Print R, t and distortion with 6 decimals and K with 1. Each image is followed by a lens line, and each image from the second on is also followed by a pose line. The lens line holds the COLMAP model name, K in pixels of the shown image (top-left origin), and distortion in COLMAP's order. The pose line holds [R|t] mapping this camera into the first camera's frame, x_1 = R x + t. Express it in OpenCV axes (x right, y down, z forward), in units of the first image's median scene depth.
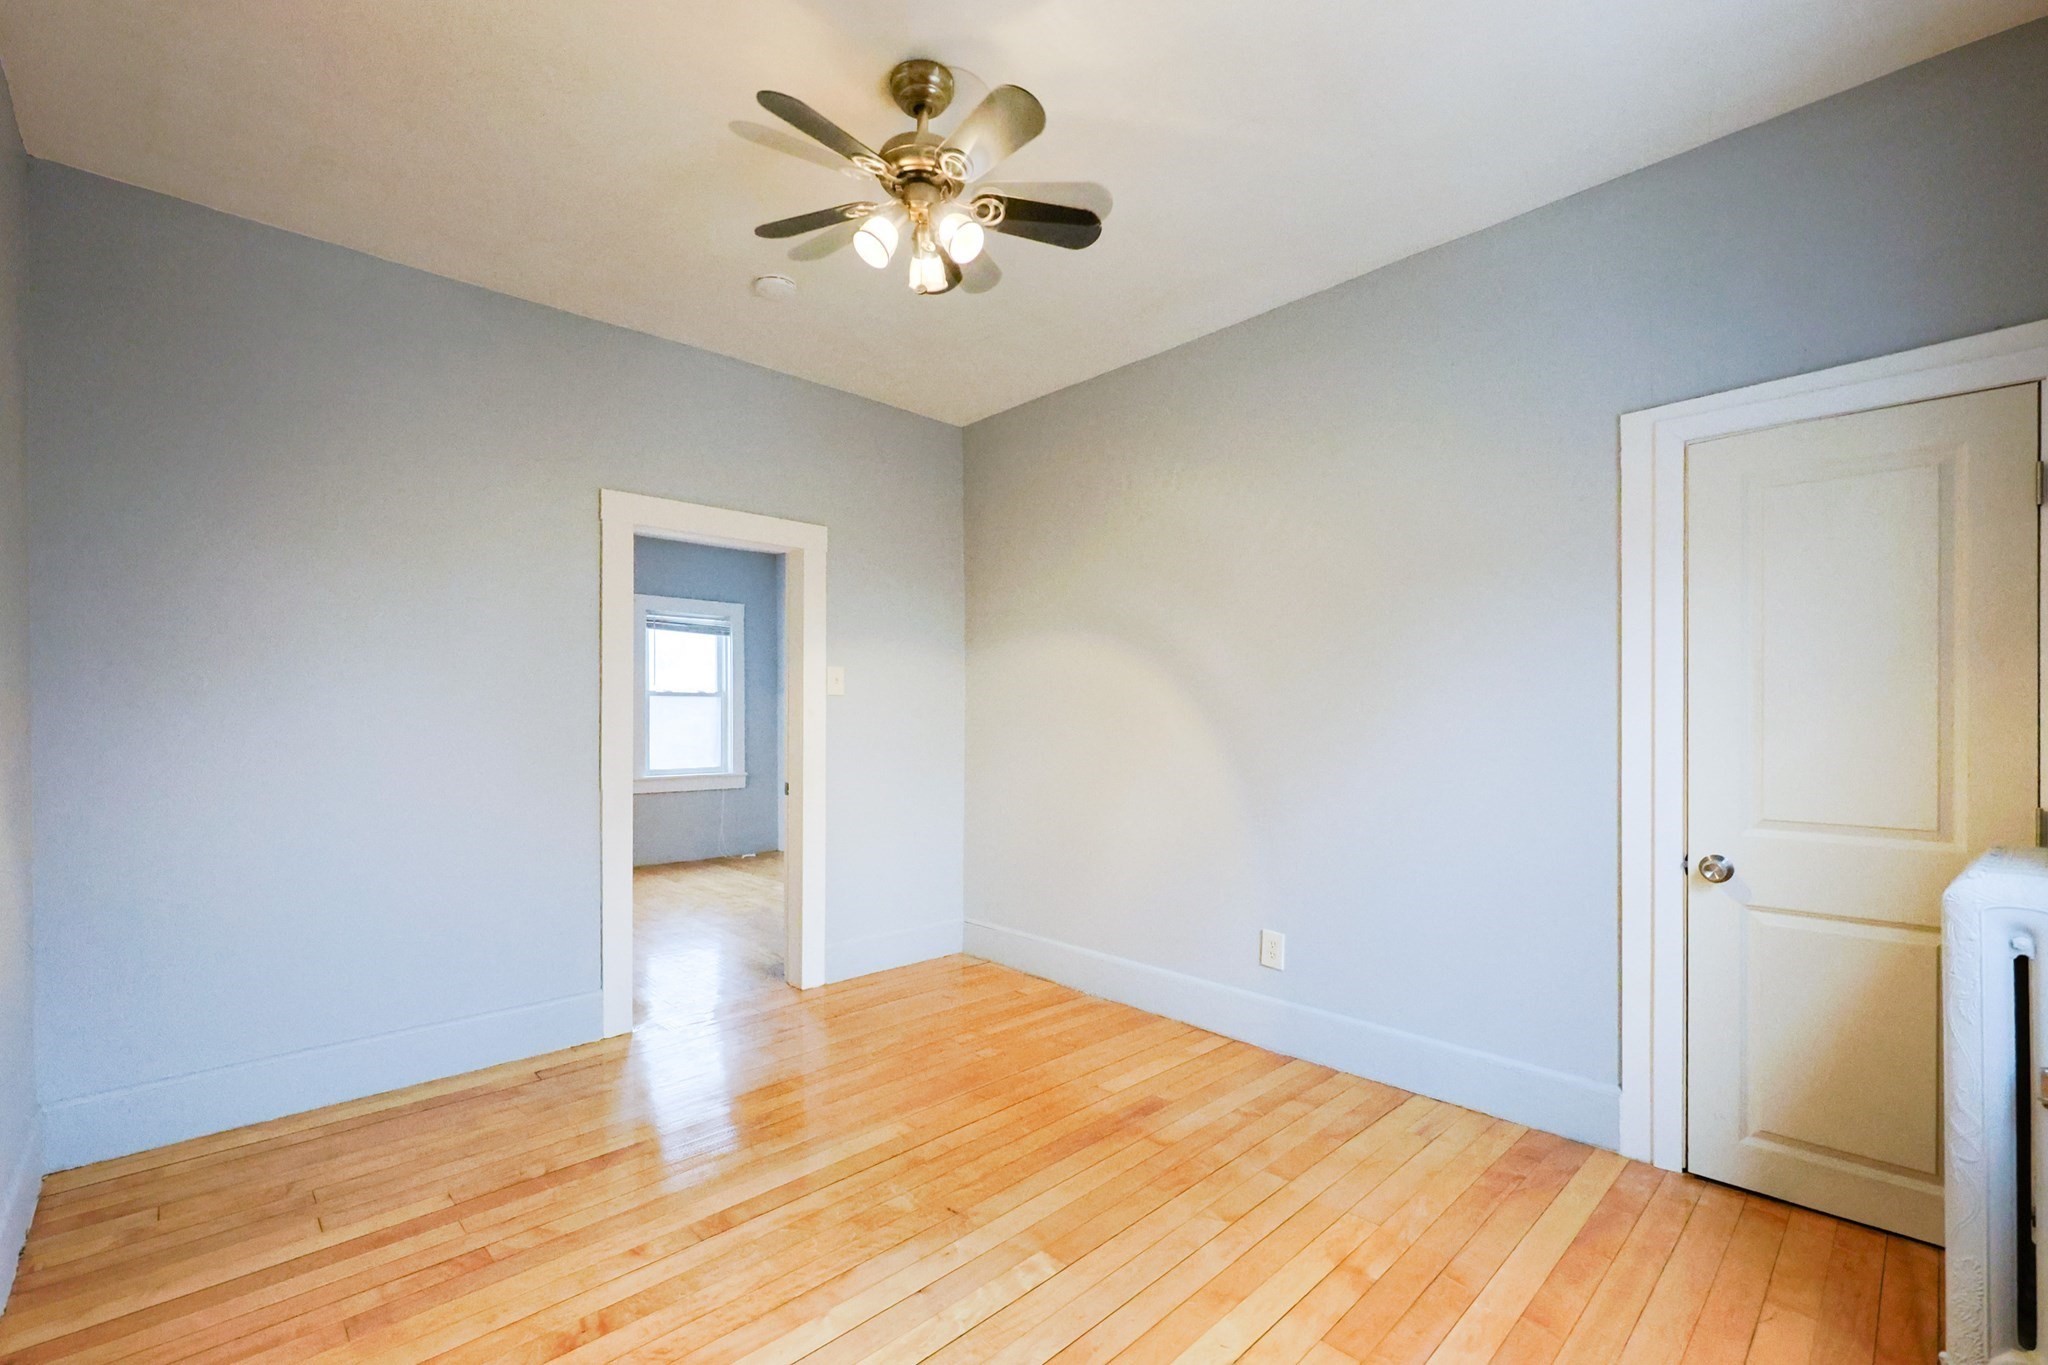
lens RADIAL K [[884.3, 0, 1016.3], [0, 884.3, 715.4], [0, 0, 1]] dist [0.011553, 0.000010]
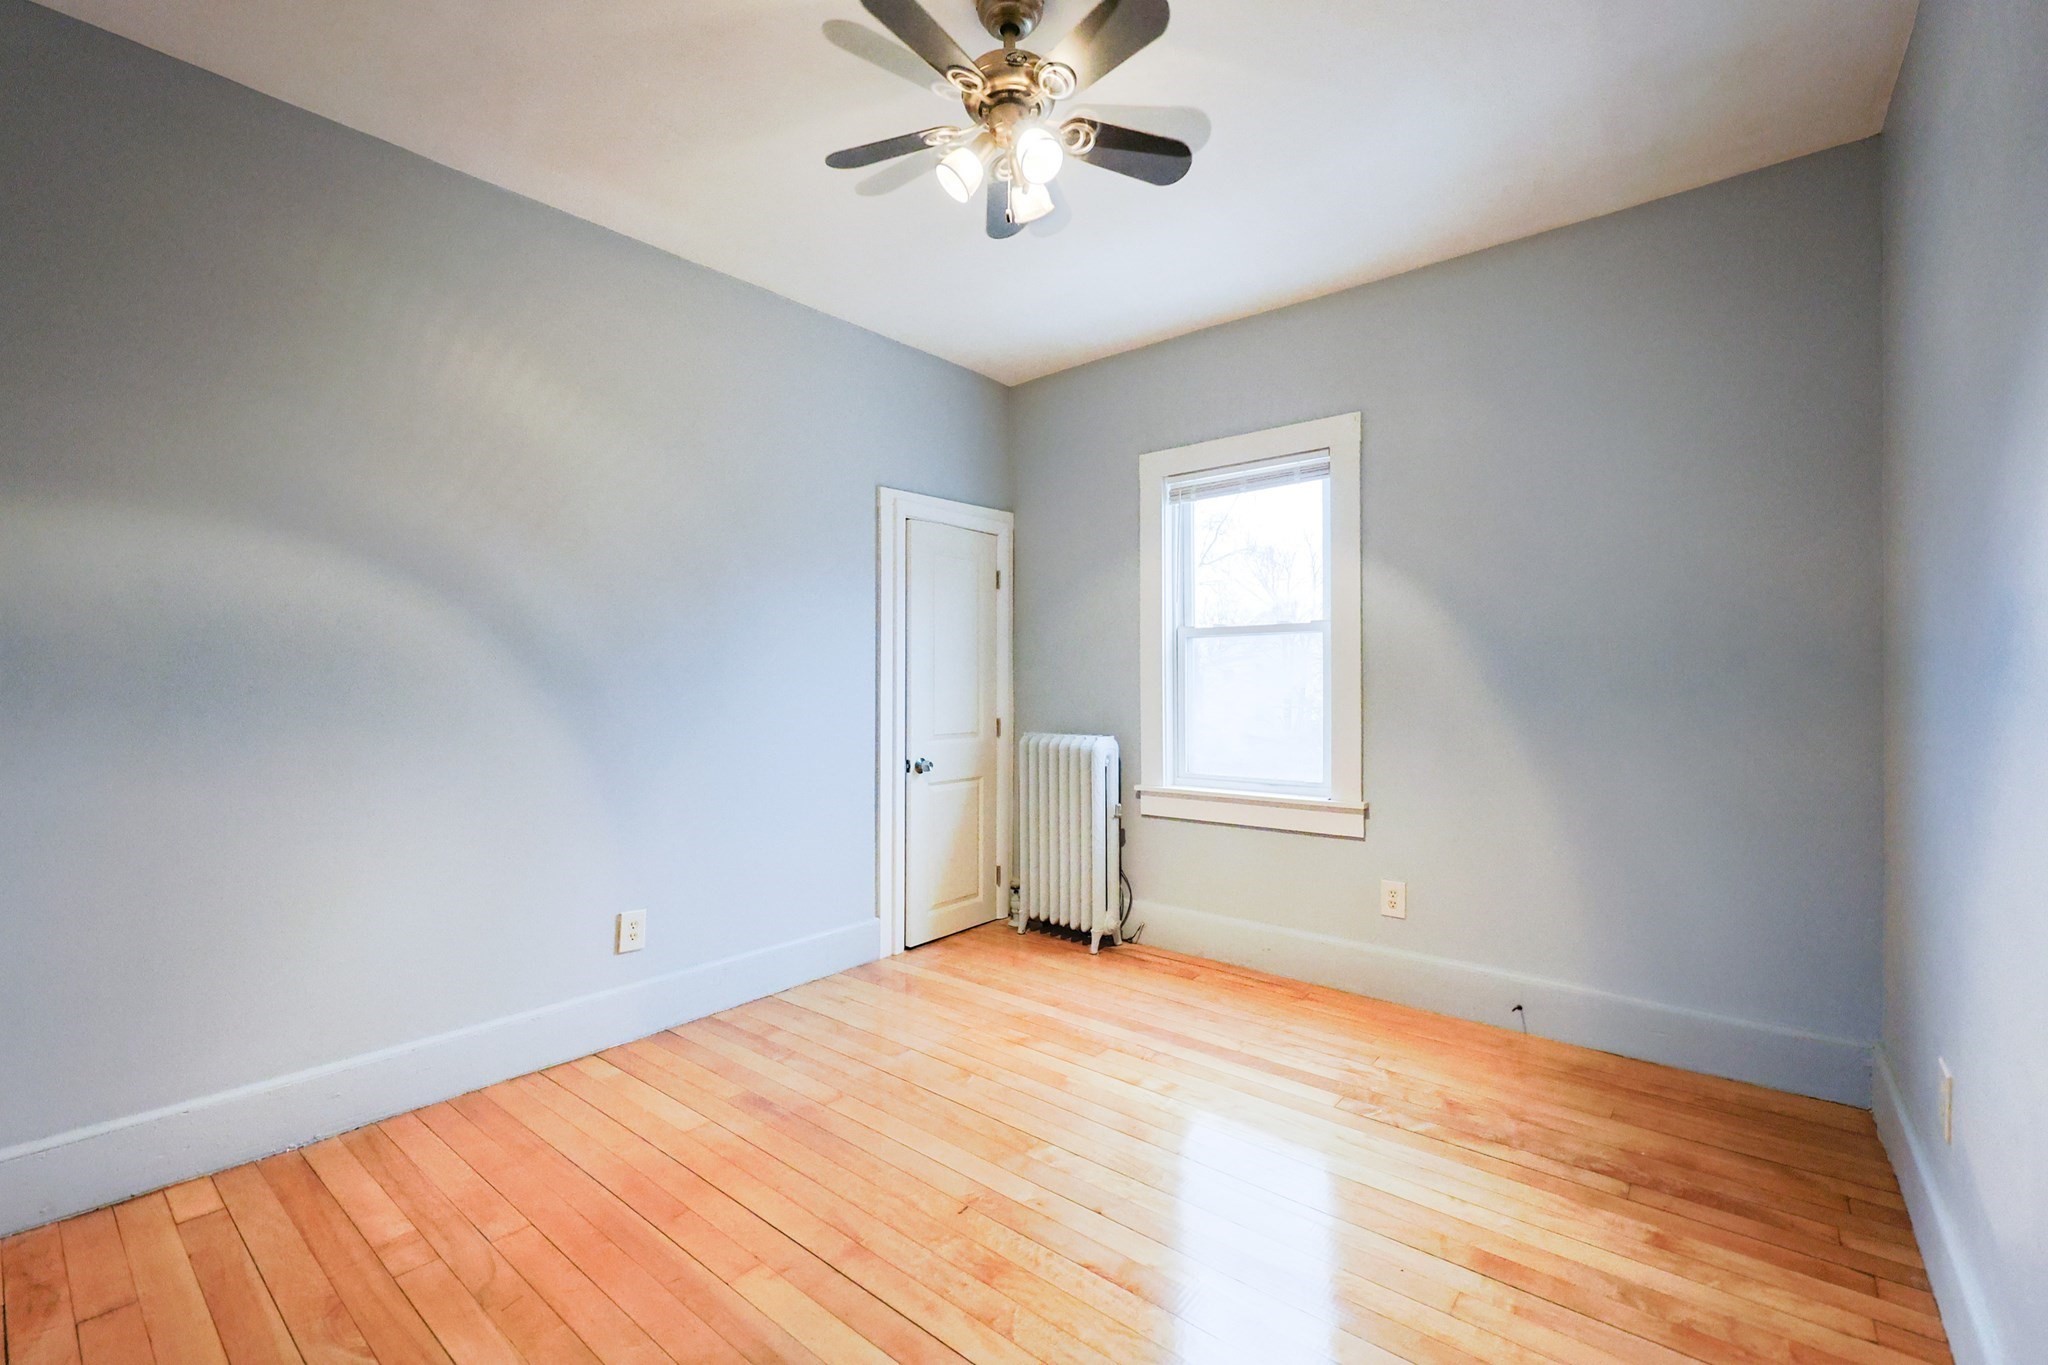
lens RADIAL K [[870.2, 0, 1019.2], [0, 870.2, 689.4], [0, 0, 1]] dist [-0.000772, -0.000123]
pose [[-0.116028, -0.001825, 0.993244, -0.878496], [0.004013, 0.999989, 0.002306, 0.017759], [-0.993238, 0.004254, -0.116019, 0.946133]]
